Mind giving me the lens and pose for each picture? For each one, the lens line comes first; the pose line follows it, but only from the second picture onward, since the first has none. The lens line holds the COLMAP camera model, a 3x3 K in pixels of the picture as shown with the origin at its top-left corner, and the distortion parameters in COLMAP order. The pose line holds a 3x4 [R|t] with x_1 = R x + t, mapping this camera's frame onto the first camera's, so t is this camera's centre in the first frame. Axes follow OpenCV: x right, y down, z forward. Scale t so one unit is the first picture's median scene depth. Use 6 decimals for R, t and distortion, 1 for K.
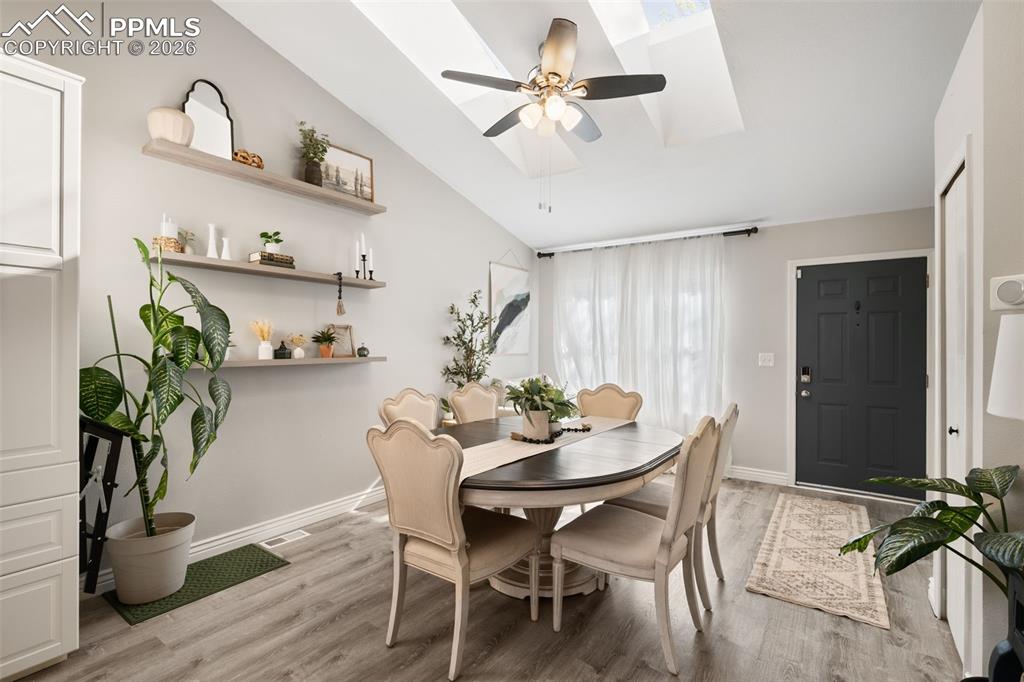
lens RADIAL K [[462.1, 0, 526.2], [0, 462.1, 346.3], [0, 0, 1]] dist [-0.000386, -0.001218]
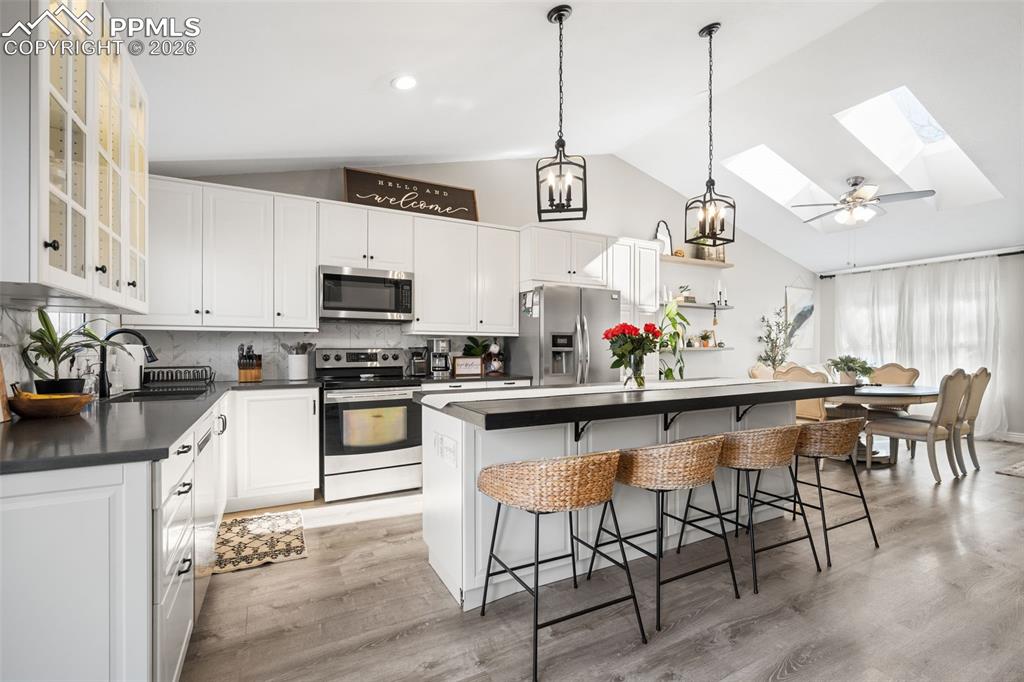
lens RADIAL K [[462.1, 0, 508.6], [0, 462.1, 347.3], [0, 0, 1]] dist [-0.000386, -0.001218]
pose [[0.887270, -0.004928, -0.461225, -0.211376], [0.000375, 0.999950, -0.009963, 0.032781], [0.461251, 0.008667, 0.887227, -0.831144]]
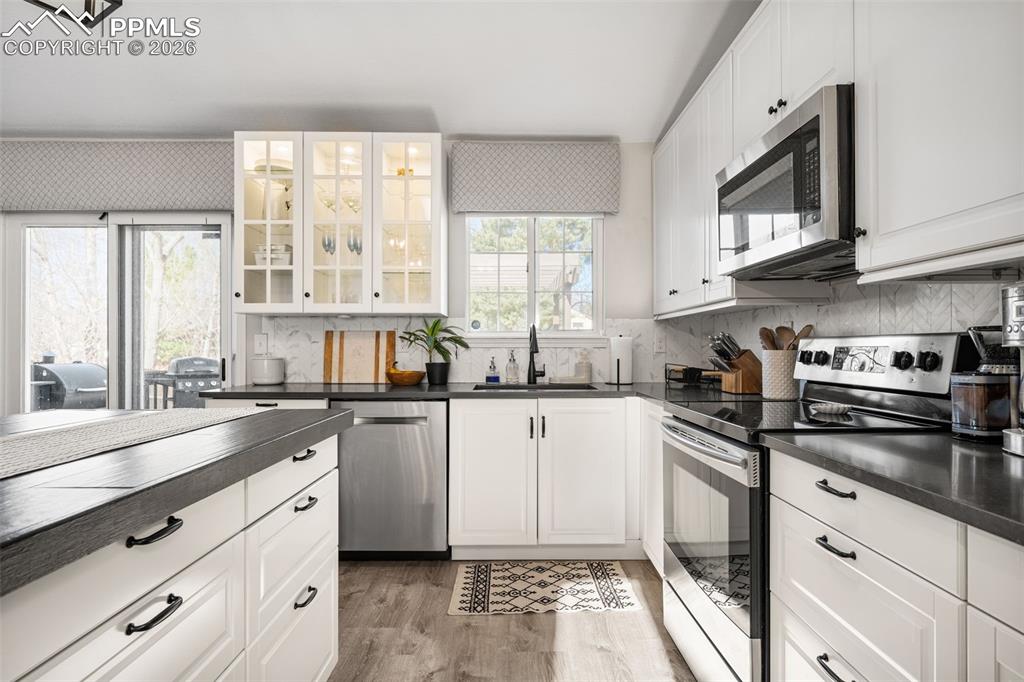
lens RADIAL K [[542.2, 0, 514.4], [0, 542.2, 338.3], [0, 0, 1]] dist [-0.005082, -0.000655]
pose [[-0.821604, -0.007701, -0.570007, -0.467752], [-0.000112, 0.999911, -0.013348, 0.033293], [0.570059, -0.010903, -0.821532, 0.091622]]
